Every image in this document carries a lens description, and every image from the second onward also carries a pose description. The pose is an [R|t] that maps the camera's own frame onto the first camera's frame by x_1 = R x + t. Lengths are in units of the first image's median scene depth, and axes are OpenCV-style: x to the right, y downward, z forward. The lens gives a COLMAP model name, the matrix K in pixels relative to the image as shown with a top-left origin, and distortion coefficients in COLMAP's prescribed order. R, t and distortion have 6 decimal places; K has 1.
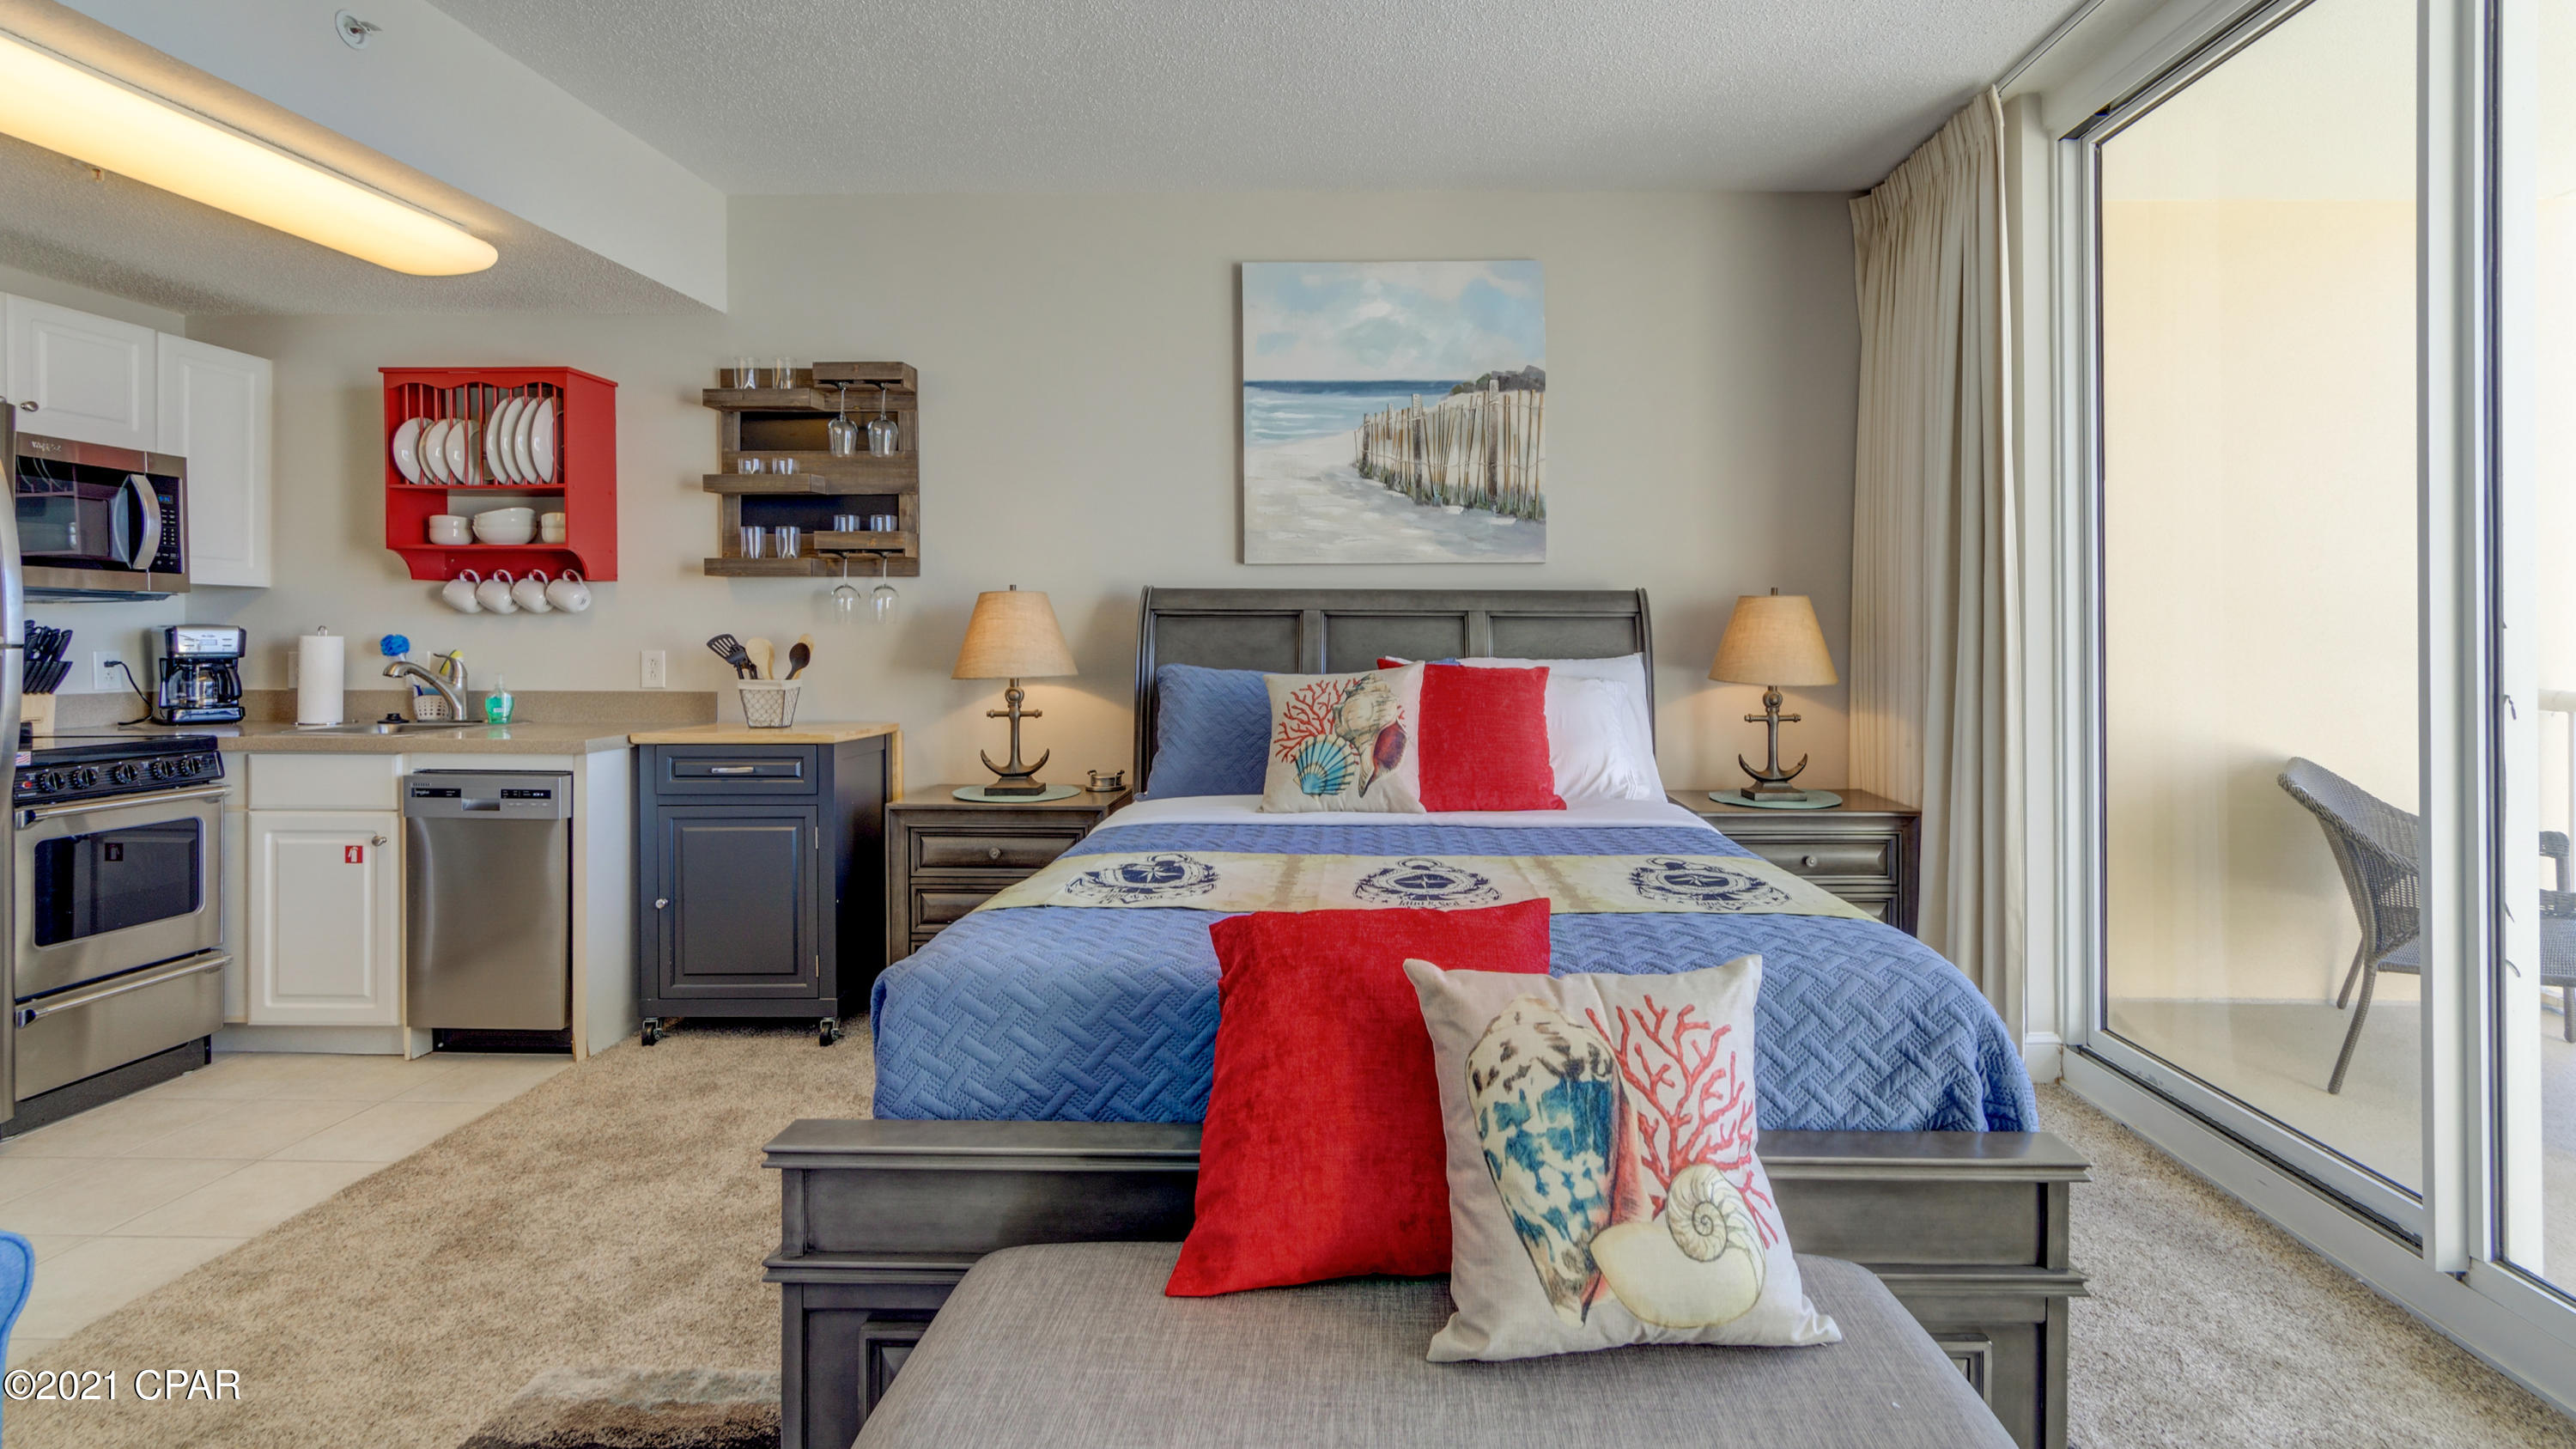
lens RADIAL K [[1148.4, 0, 1354.6], [0, 1148.4, 637.6], [0, 0, 1]] dist [-0.003741, 0.002598]
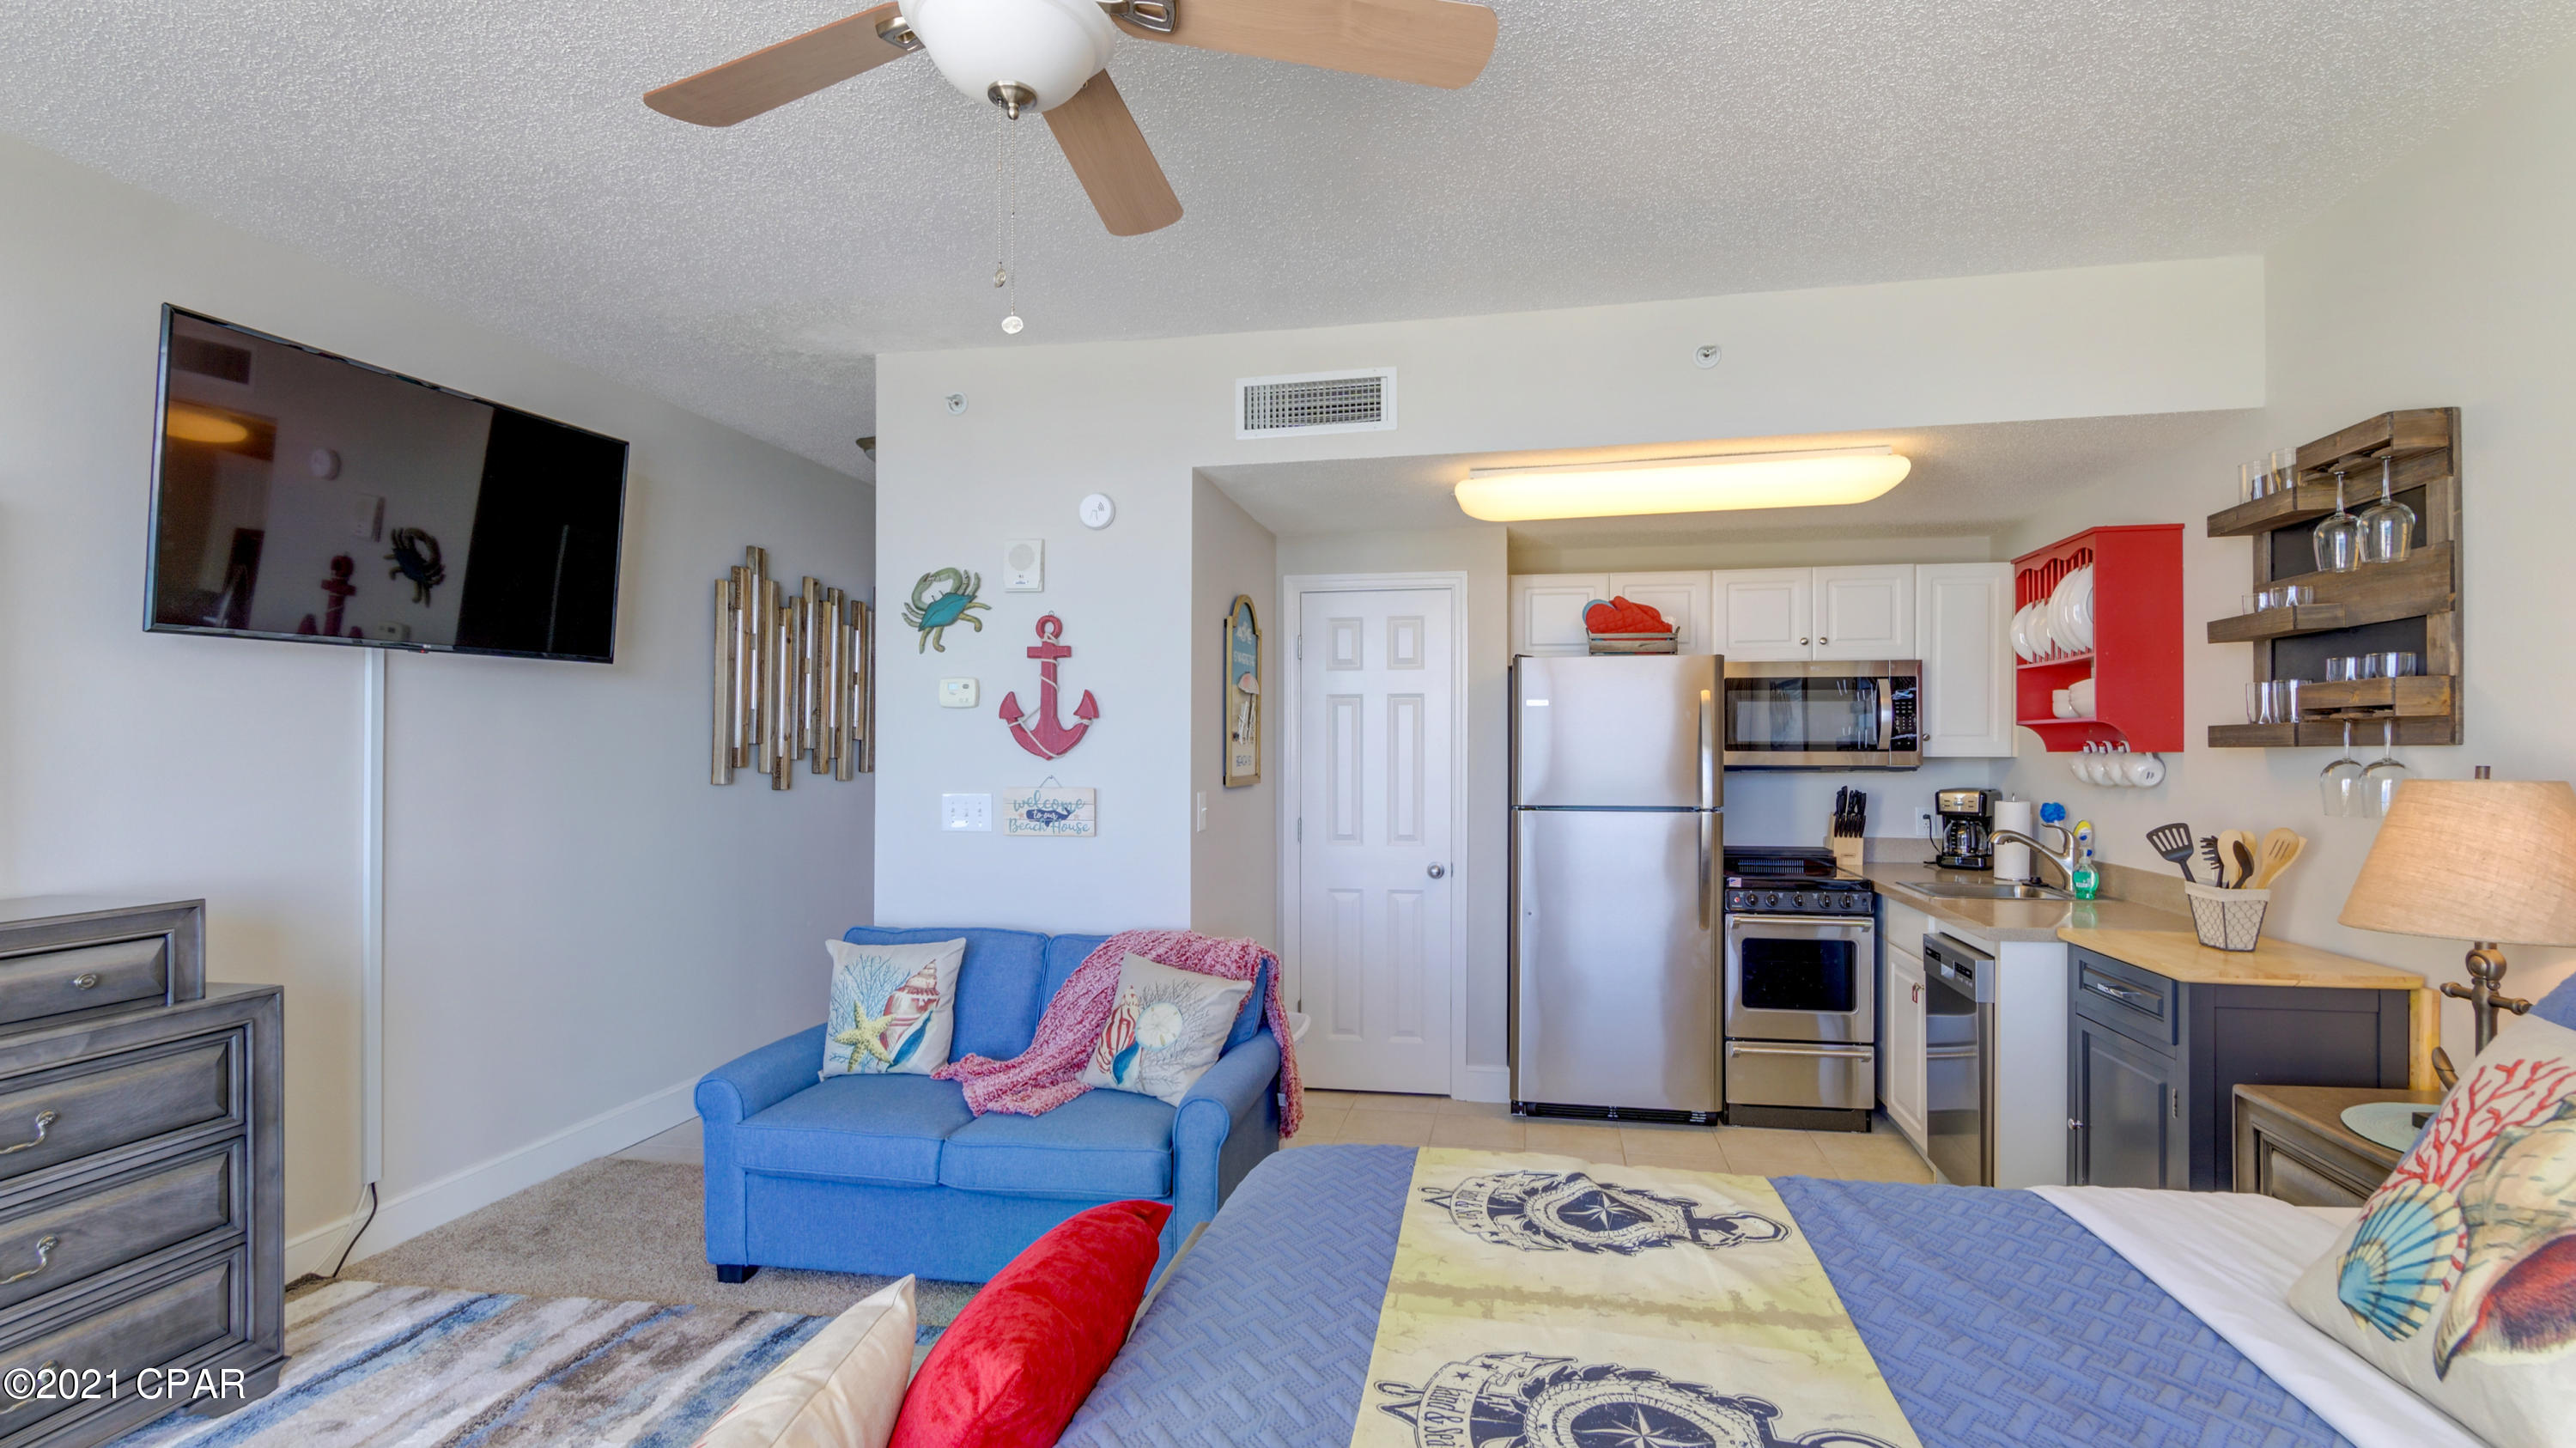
lens RADIAL K [[1148.4, 0, 1341.3], [0, 1148.4, 743.0], [0, 0, 1]] dist [-0.003741, 0.002598]
pose [[-0.157292, -0.007944, -0.987520, 0.338842], [-0.001018, 0.999968, -0.007882, -0.052213], [0.987552, -0.000234, -0.157296, 0.546189]]
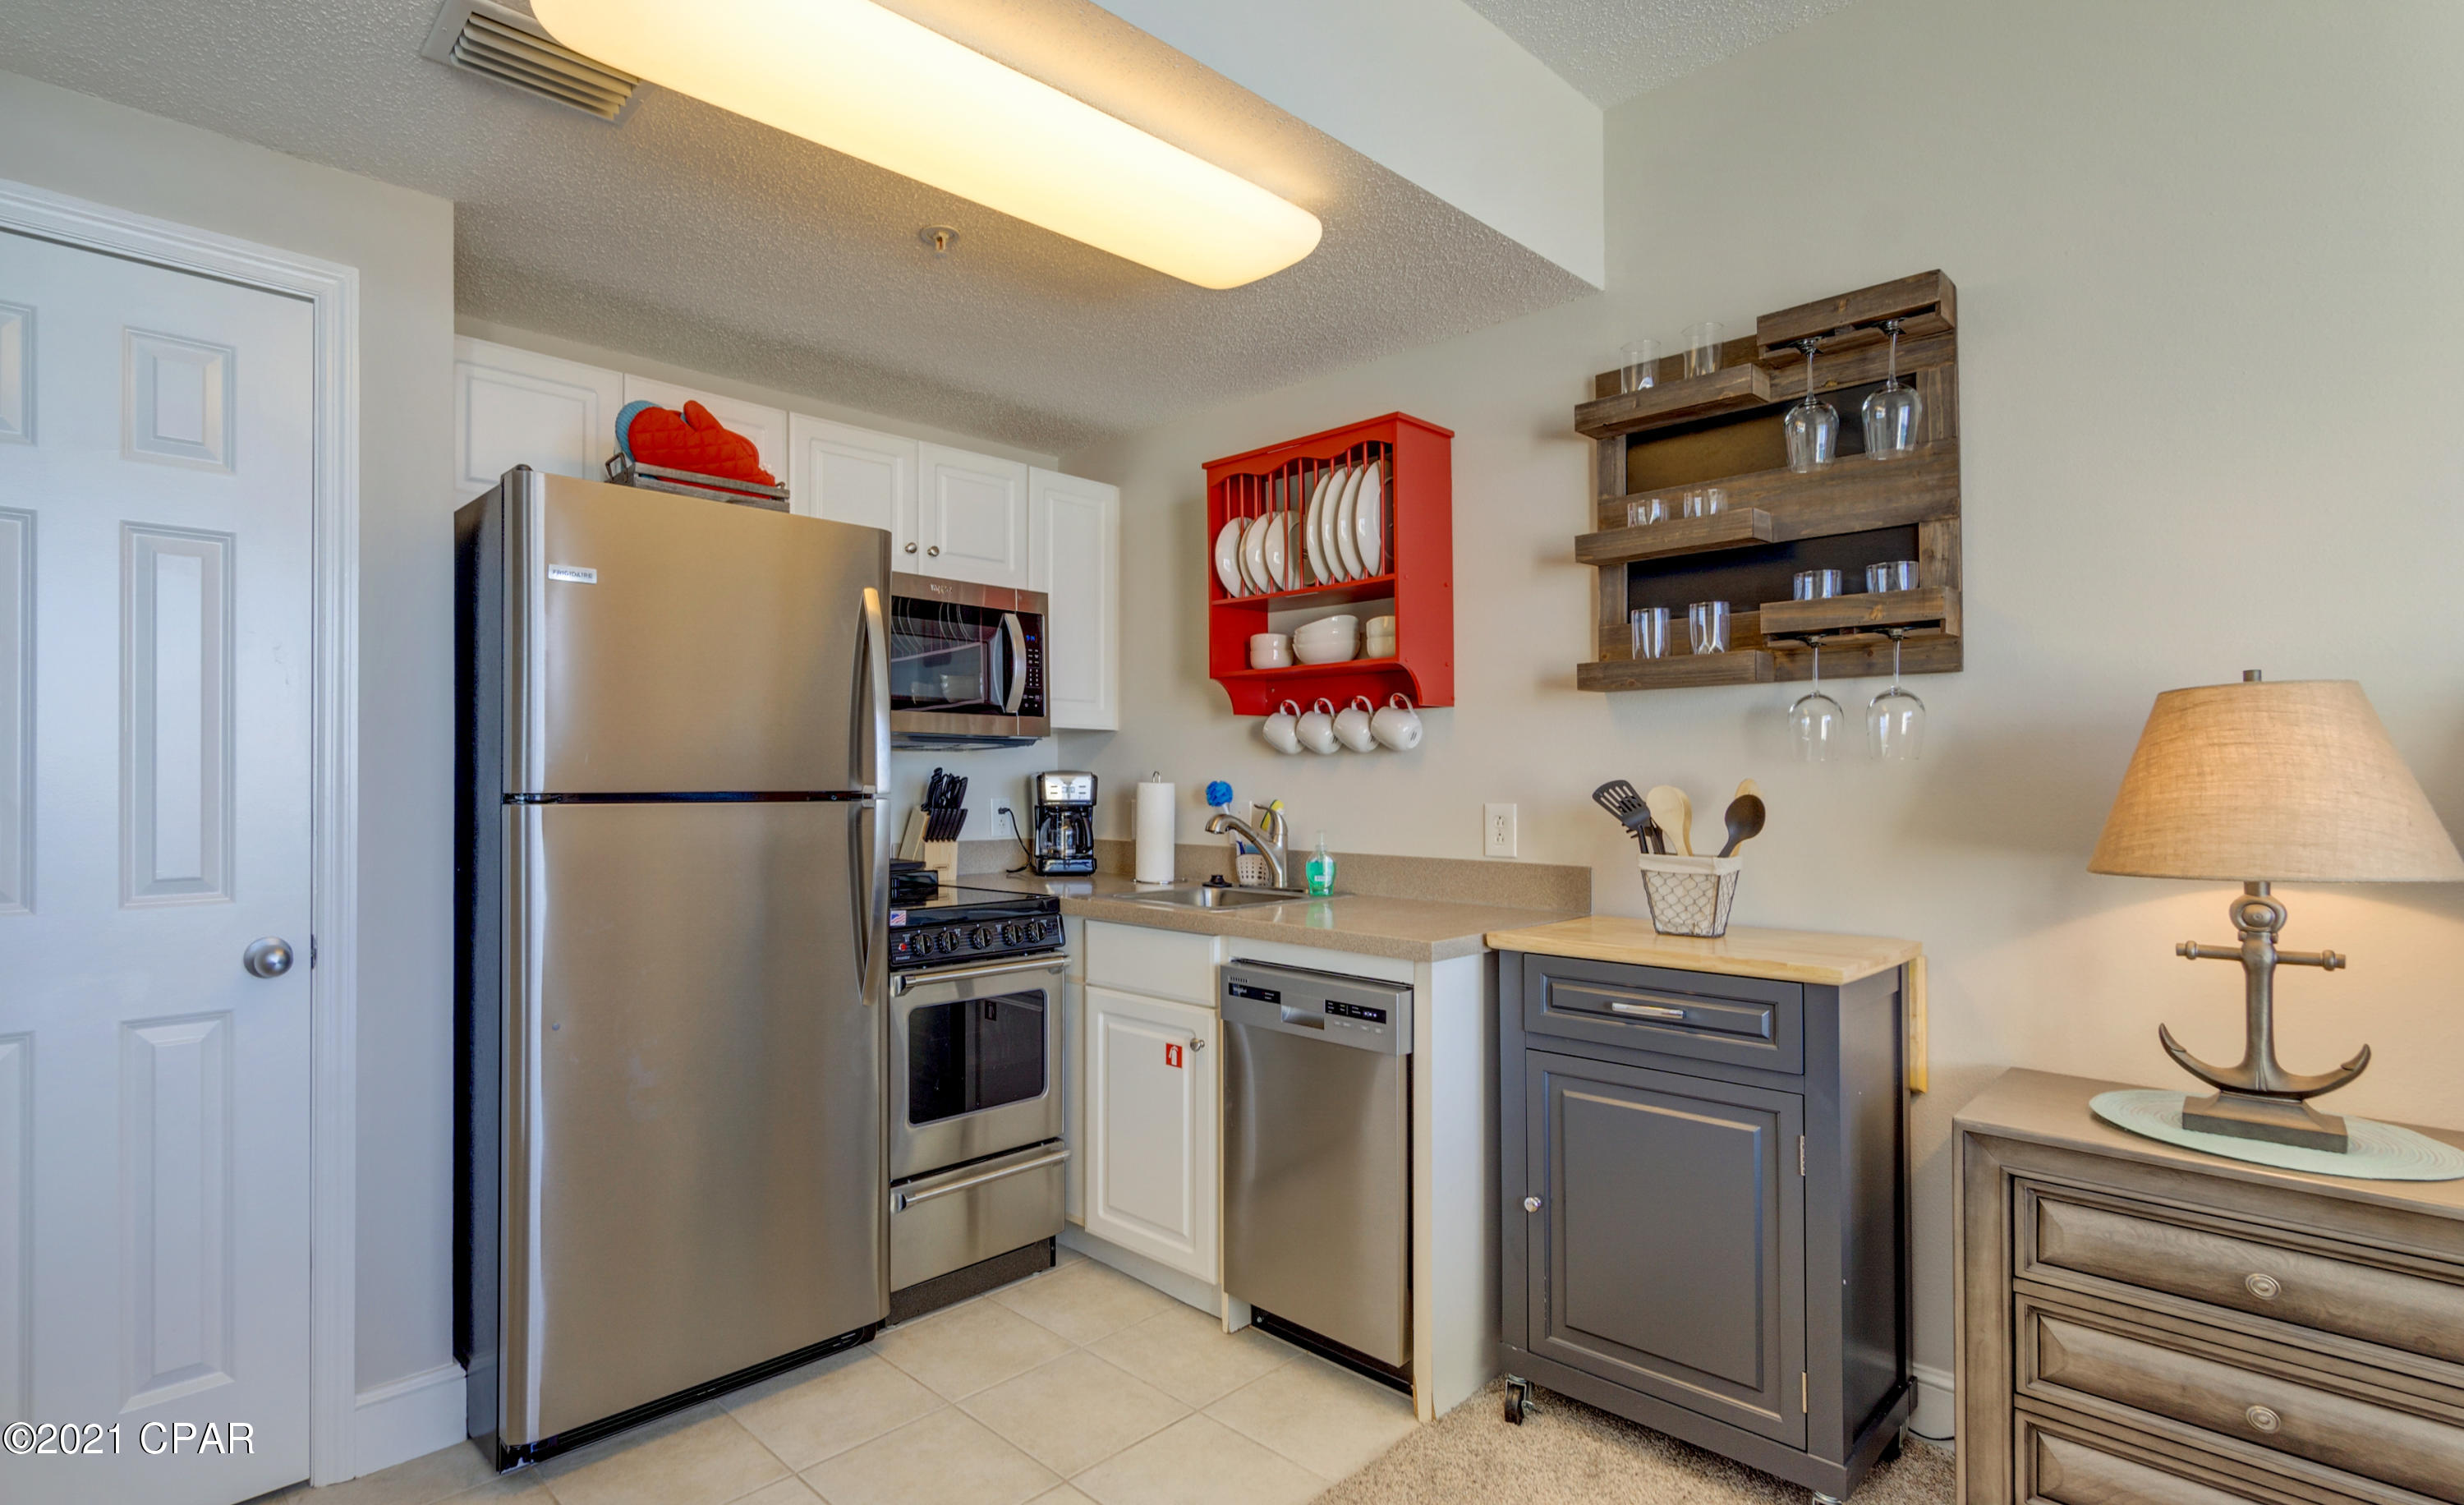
lens RADIAL K [[1193.1, 0, 1098.9], [0, 1193.1, 773.3], [0, 0, 1]] dist [-0.005135, 0.002139]
pose [[0.684320, -0.005646, -0.729160, -0.269615], [0.000938, 0.999976, -0.006863, -0.002536], [0.729181, 0.004012, 0.684309, 0.351185]]
